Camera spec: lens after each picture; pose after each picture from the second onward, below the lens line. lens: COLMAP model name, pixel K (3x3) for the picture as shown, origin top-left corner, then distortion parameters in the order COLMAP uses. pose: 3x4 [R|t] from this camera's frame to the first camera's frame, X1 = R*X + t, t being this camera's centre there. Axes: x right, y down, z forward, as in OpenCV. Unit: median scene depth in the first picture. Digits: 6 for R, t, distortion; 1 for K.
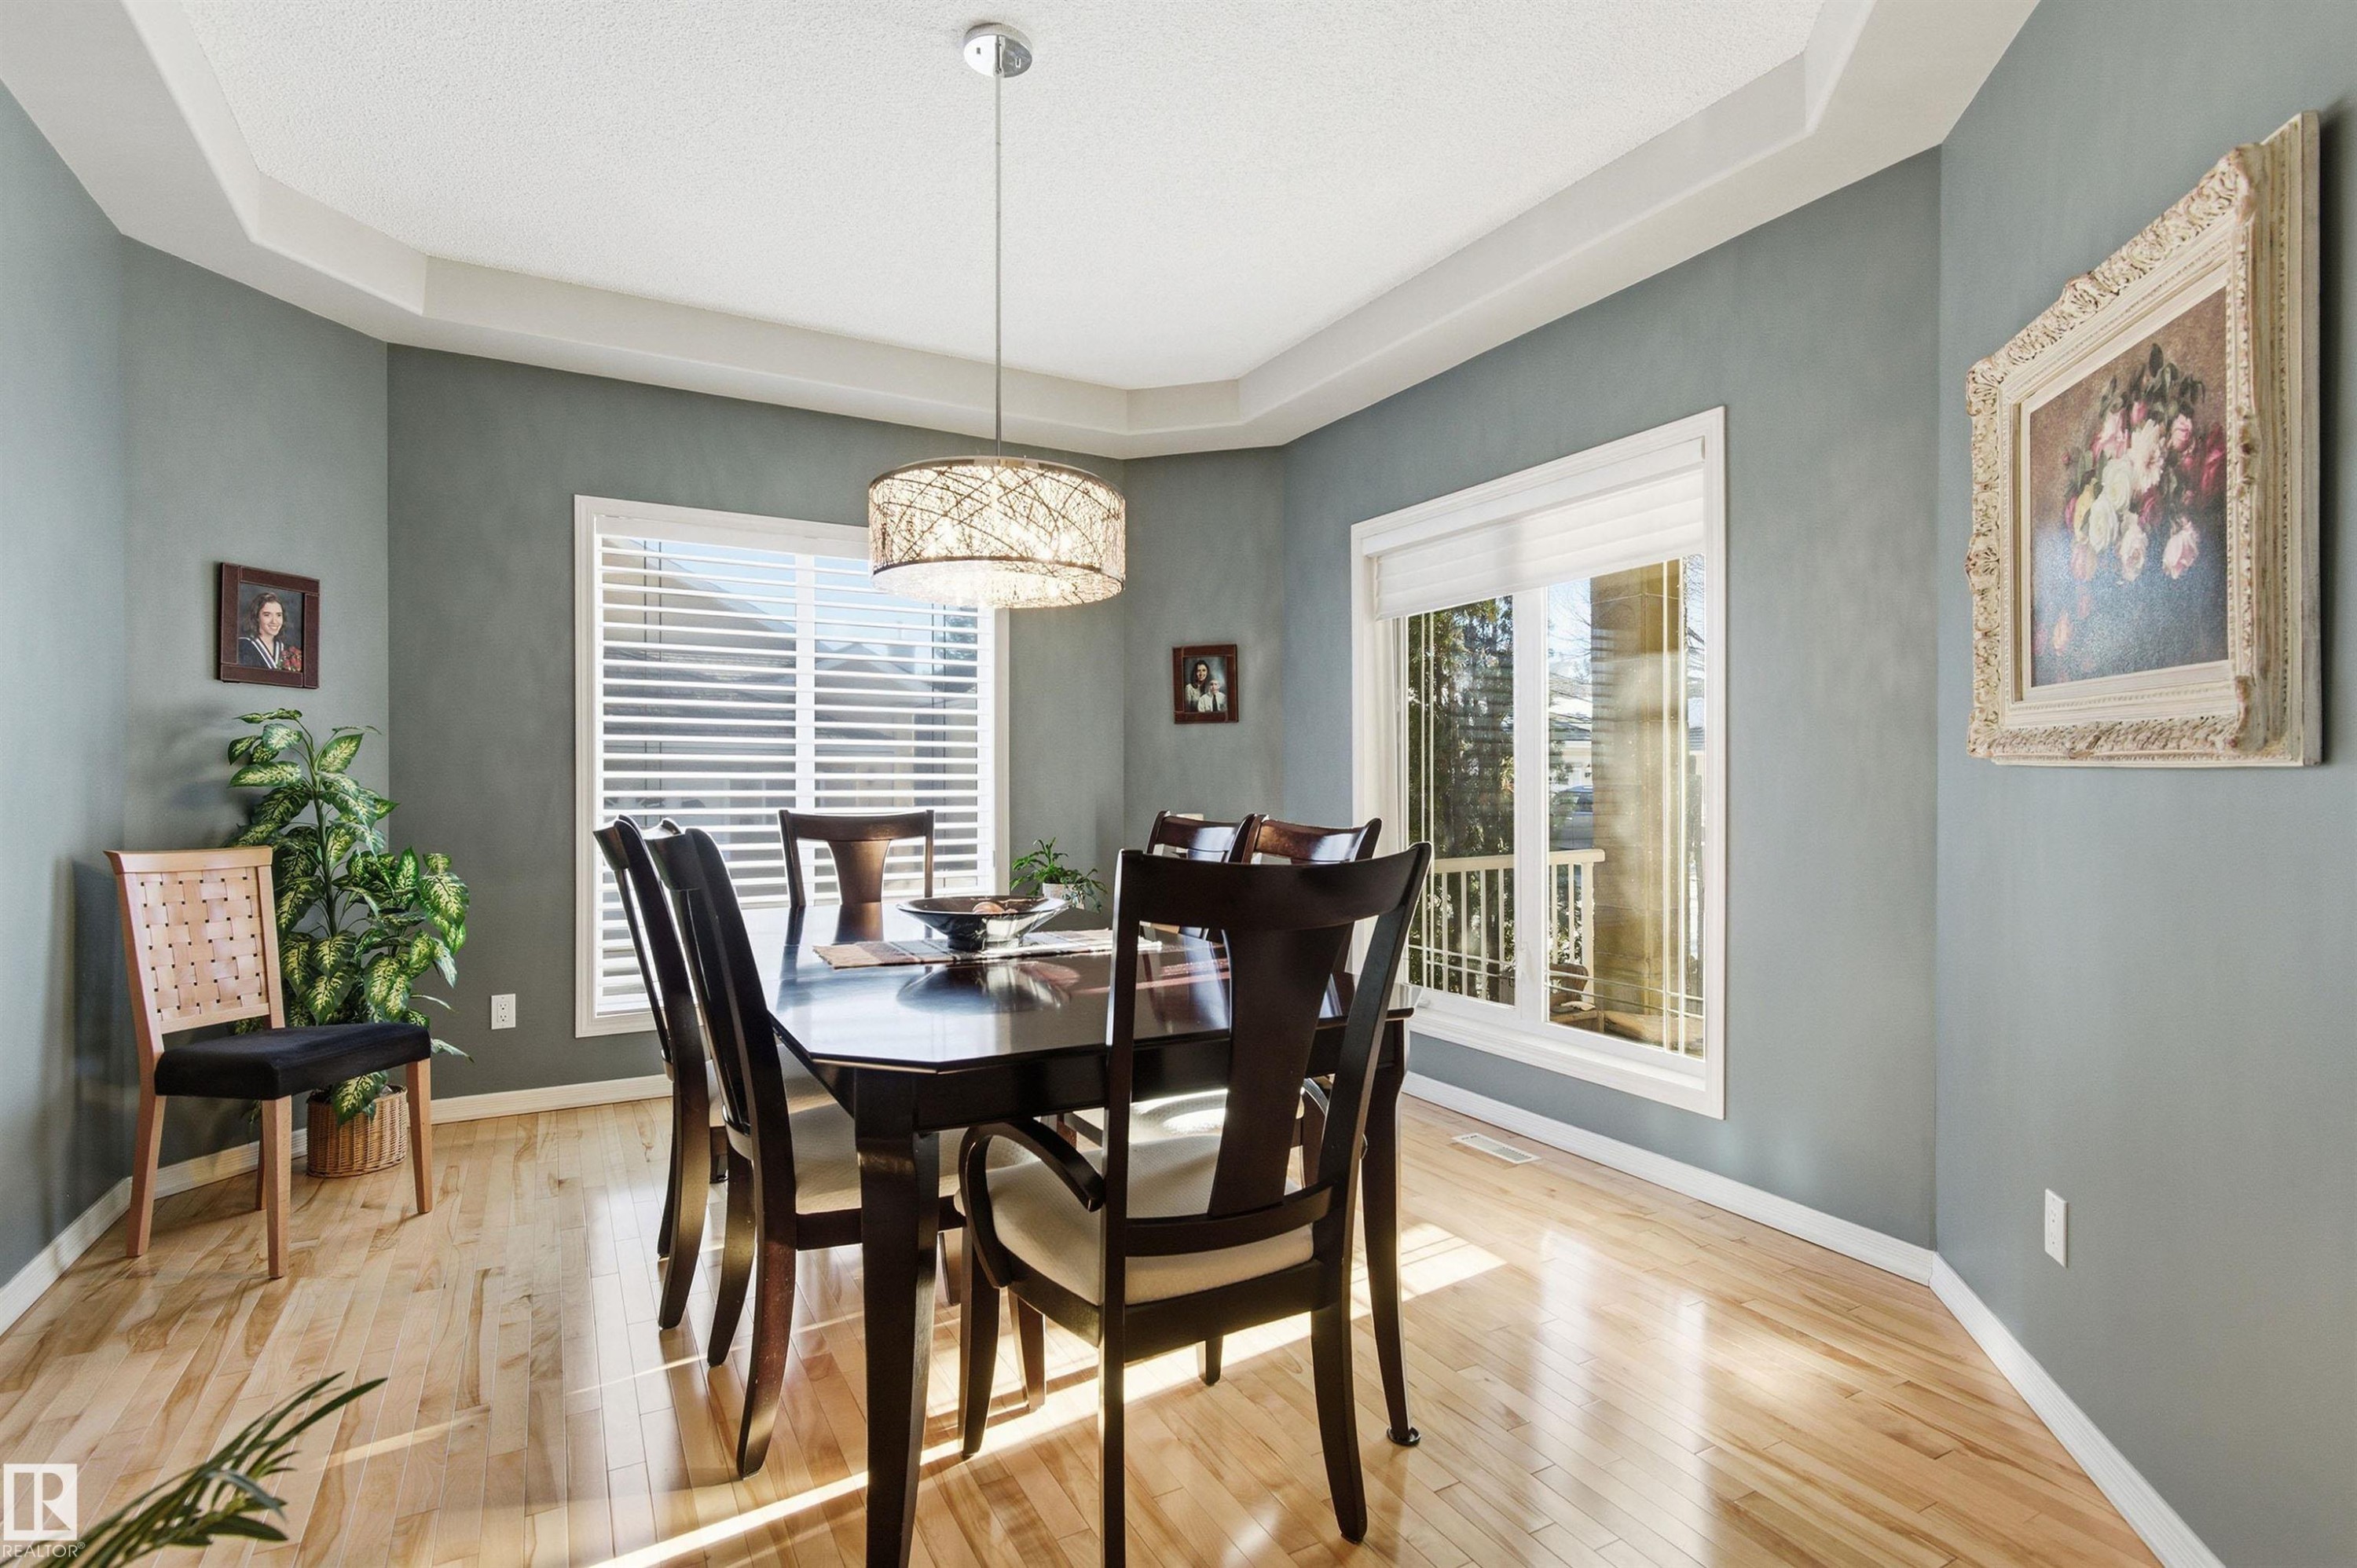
lens RADIAL K [[1189.2, 0, 1195.6], [0, 1189.2, 781.5], [0, 0, 1]] dist [0.000834, -0.004348]
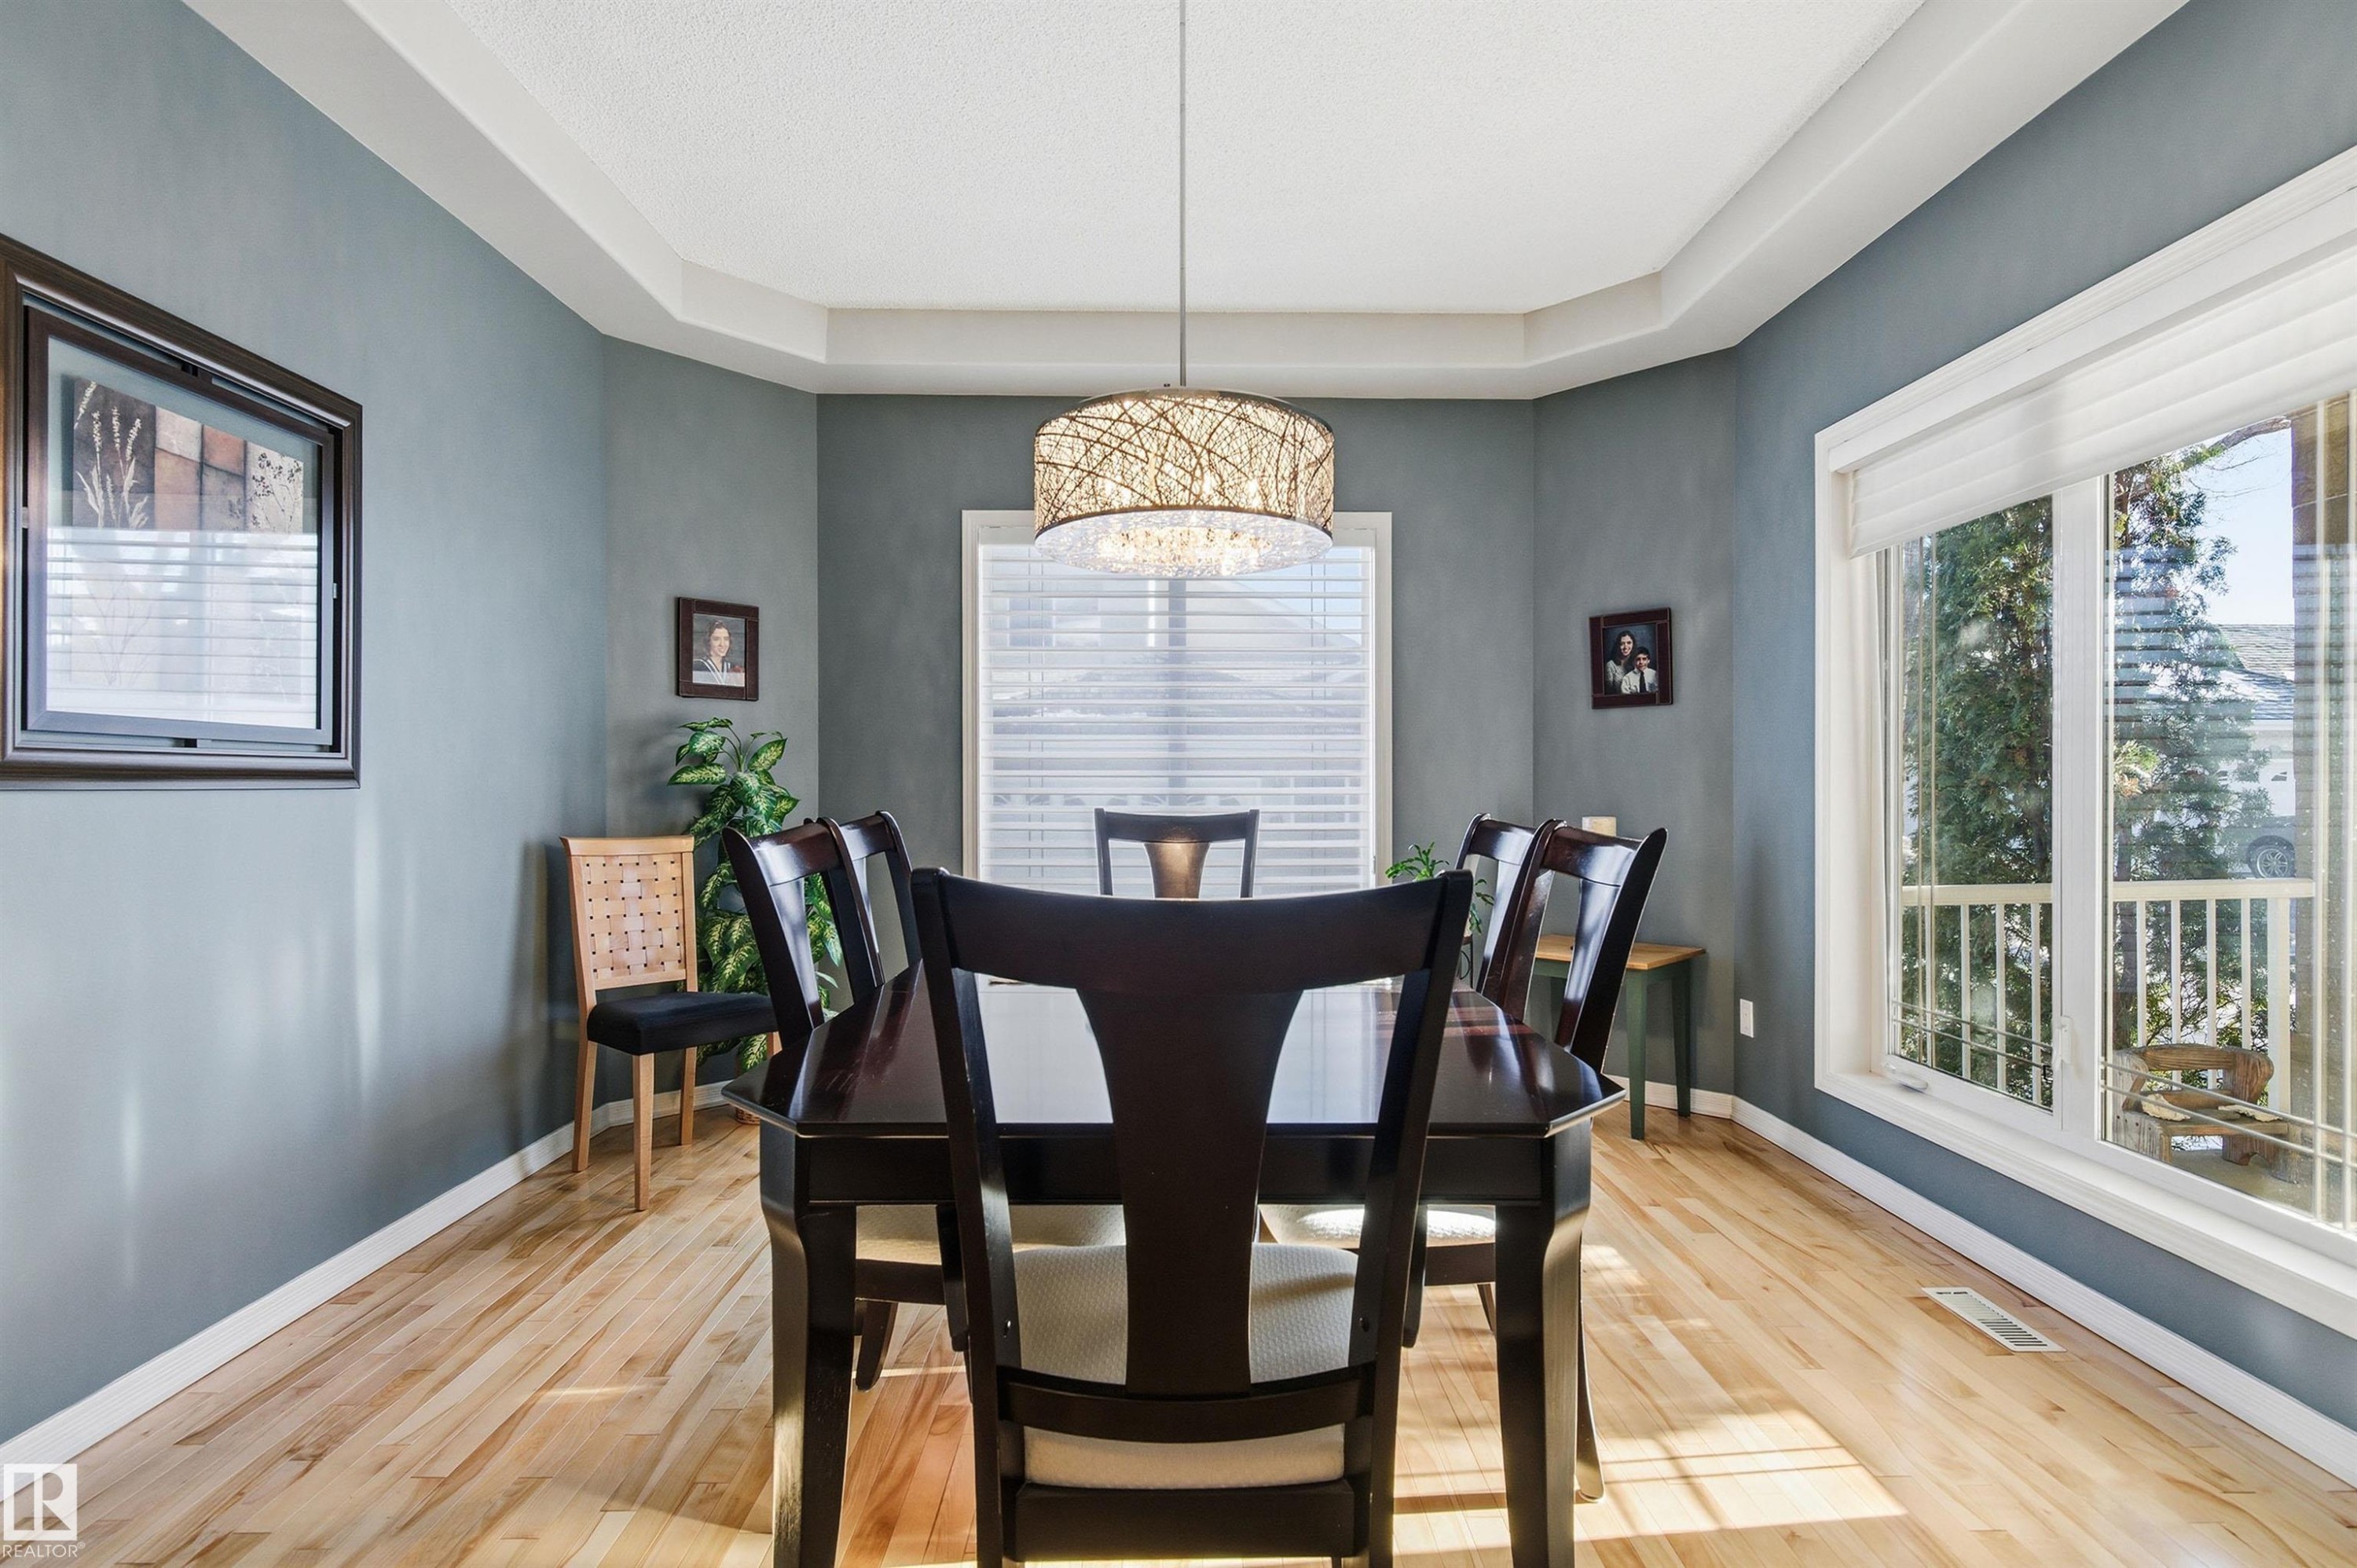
lens RADIAL K [[1171.4, 0, 1177.8], [0, 1171.4, 794.2], [0, 0, 1]] dist [0.022350, -0.017872]
pose [[0.872437, 0.002875, -0.488719, 0.198425], [0.002222, 0.999949, 0.009848, 0.003198], [0.488722, -0.009678, 0.872386, 0.216237]]
